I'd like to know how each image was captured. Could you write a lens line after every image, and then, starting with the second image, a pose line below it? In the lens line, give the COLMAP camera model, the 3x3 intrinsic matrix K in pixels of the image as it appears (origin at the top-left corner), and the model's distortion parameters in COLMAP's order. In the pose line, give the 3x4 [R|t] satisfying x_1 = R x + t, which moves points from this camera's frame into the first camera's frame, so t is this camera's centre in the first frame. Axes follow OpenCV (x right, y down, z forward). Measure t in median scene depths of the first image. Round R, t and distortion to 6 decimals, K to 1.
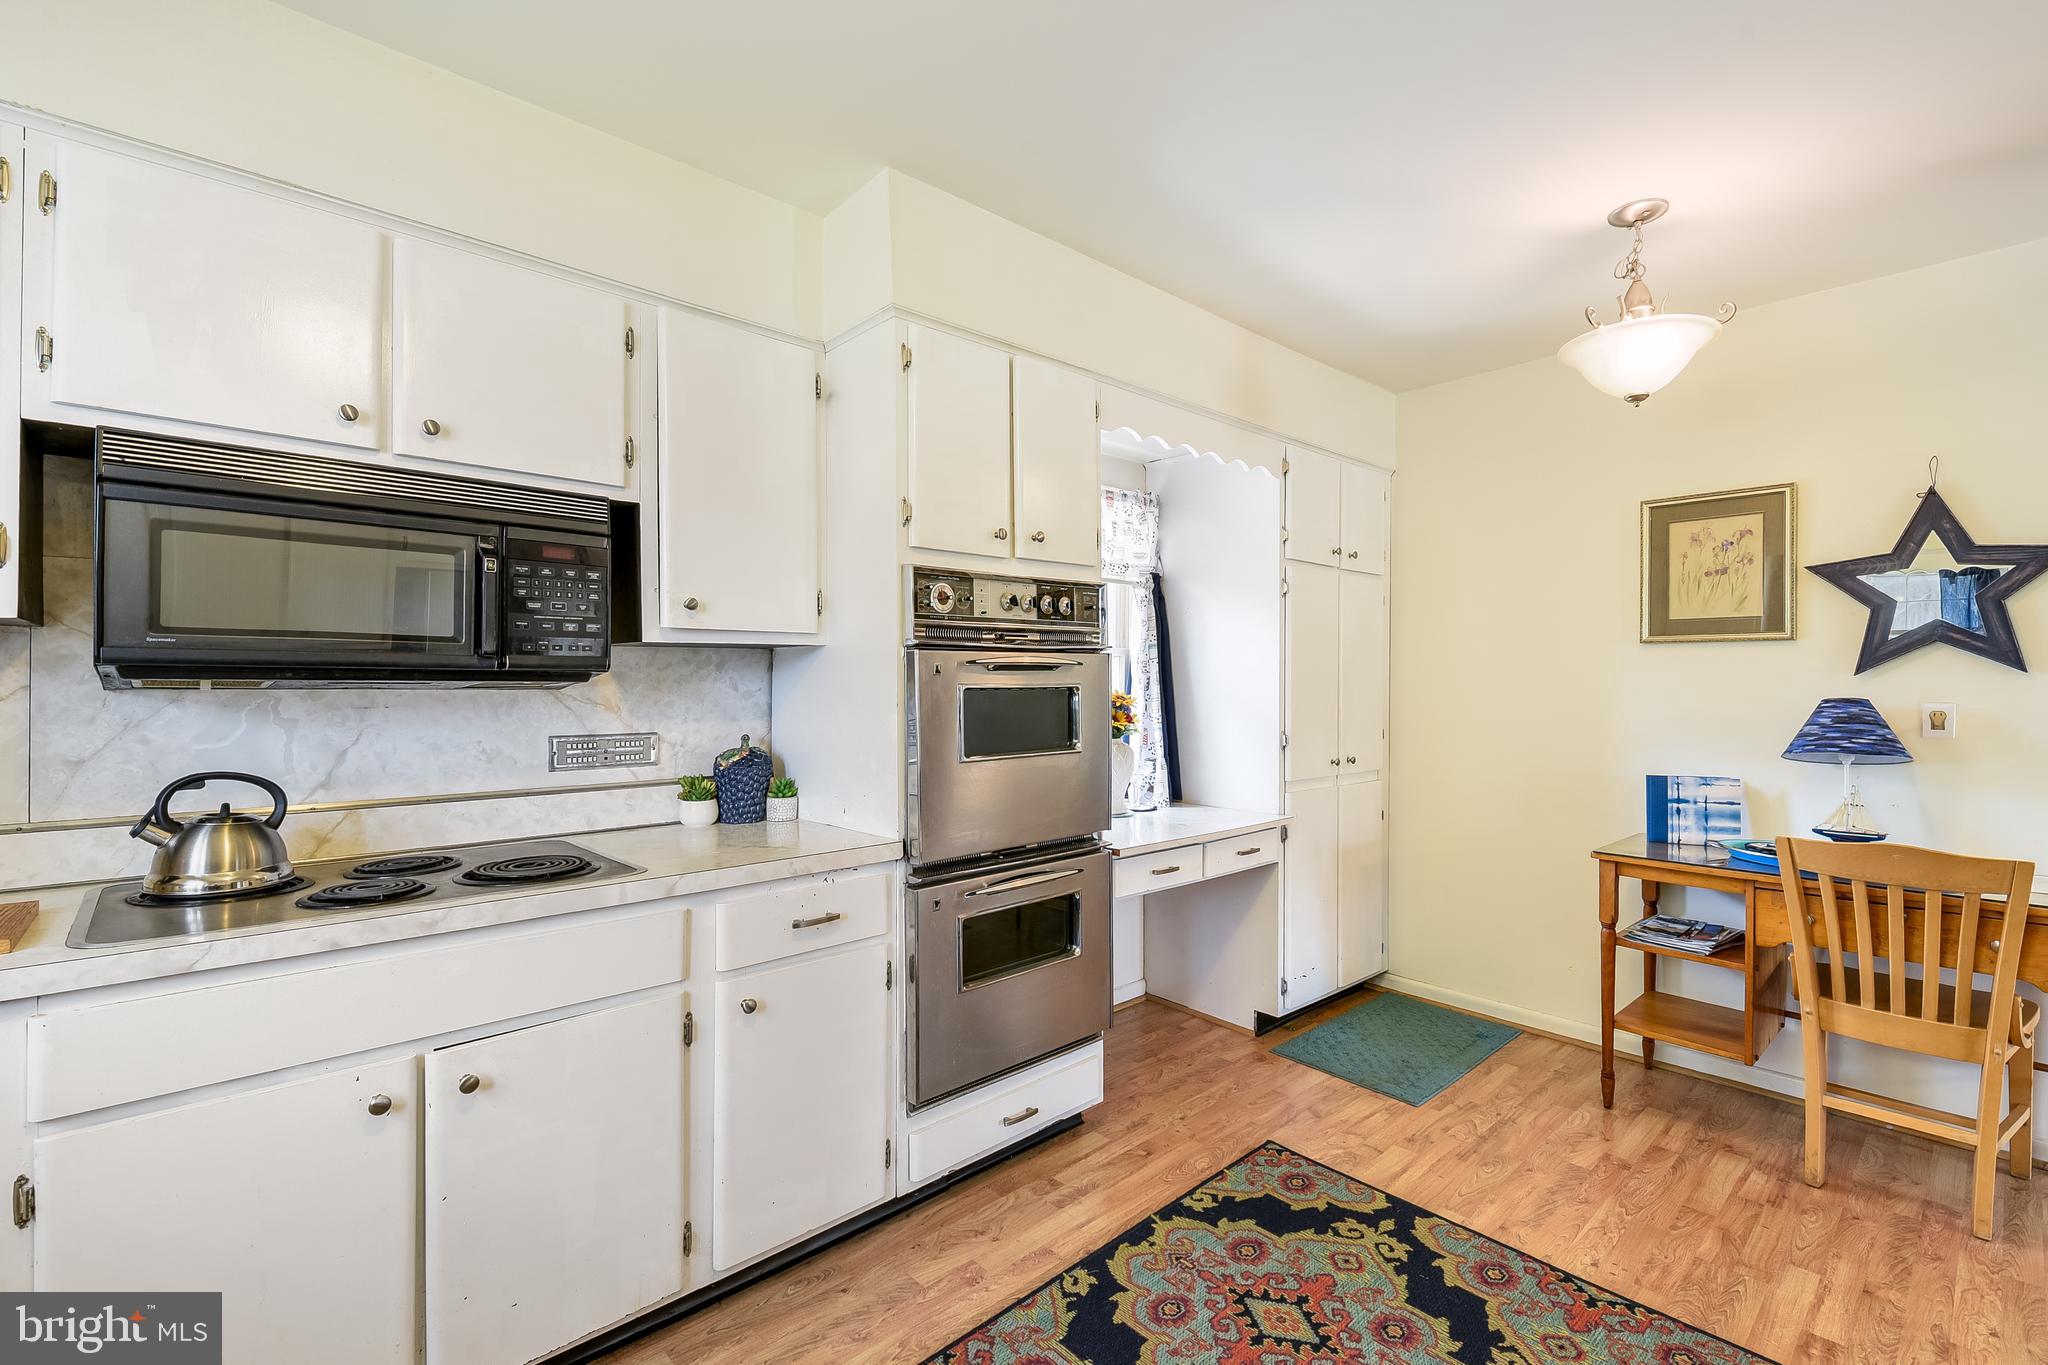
lens RADIAL K [[888.9, 0, 1019.4], [0, 888.9, 681.4], [0, 0, 1]] dist [-0.001273, 0.000282]
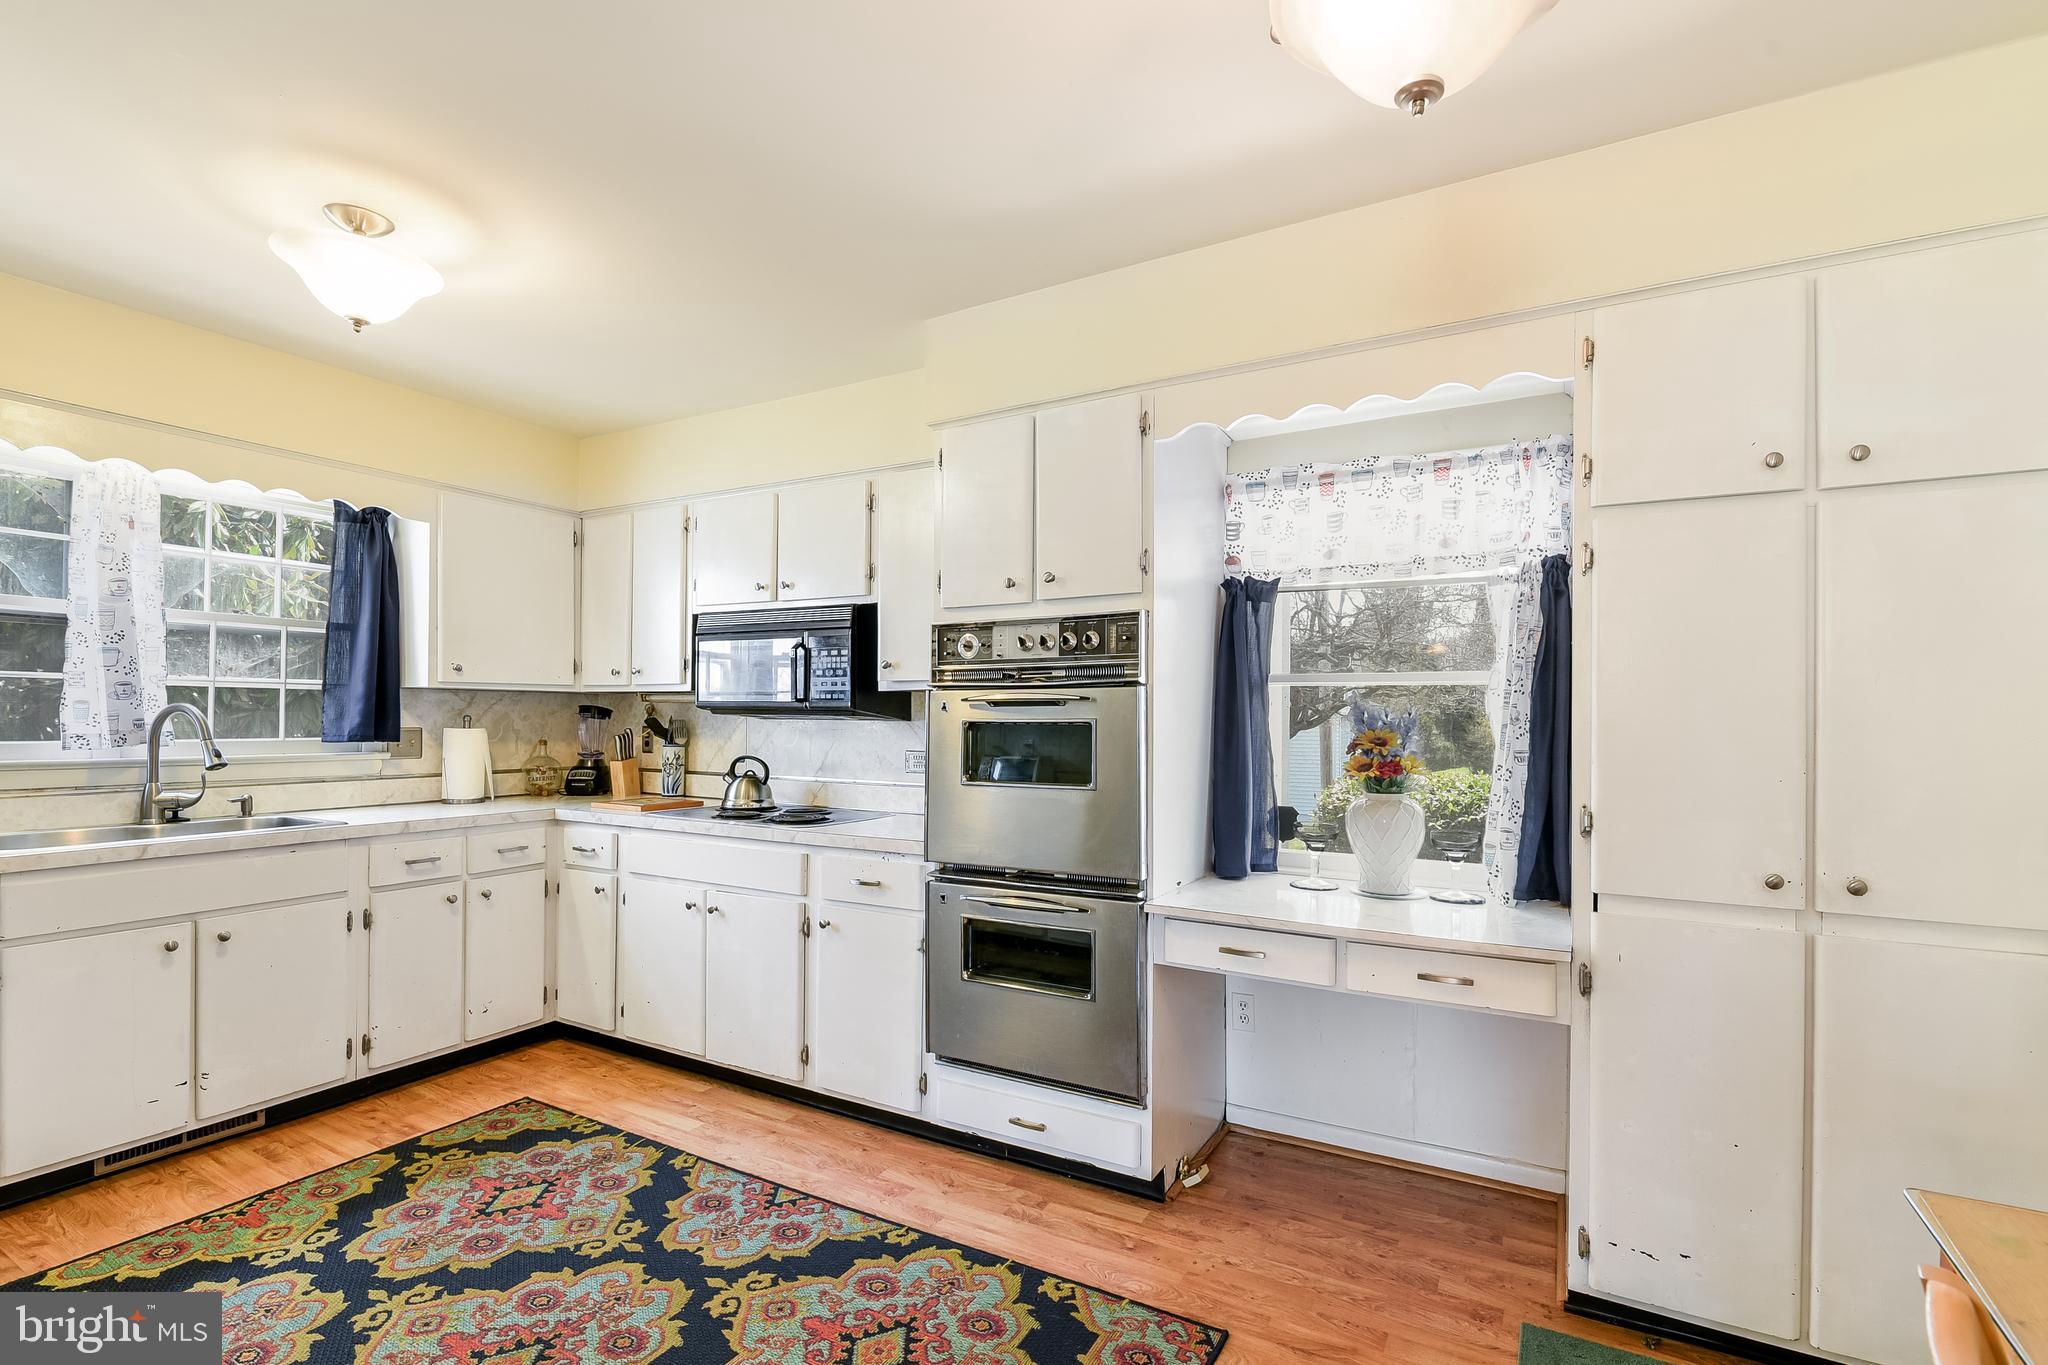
lens RADIAL K [[888.9, 0, 1005.2], [0, 888.9, 709.1], [0, 0, 1]] dist [-0.001273, 0.000282]
pose [[0.326461, -0.007247, -0.945183, 1.040573], [-0.005523, 0.999939, -0.009574, 0.001621], [0.945195, 0.008346, 0.326401, 0.644657]]
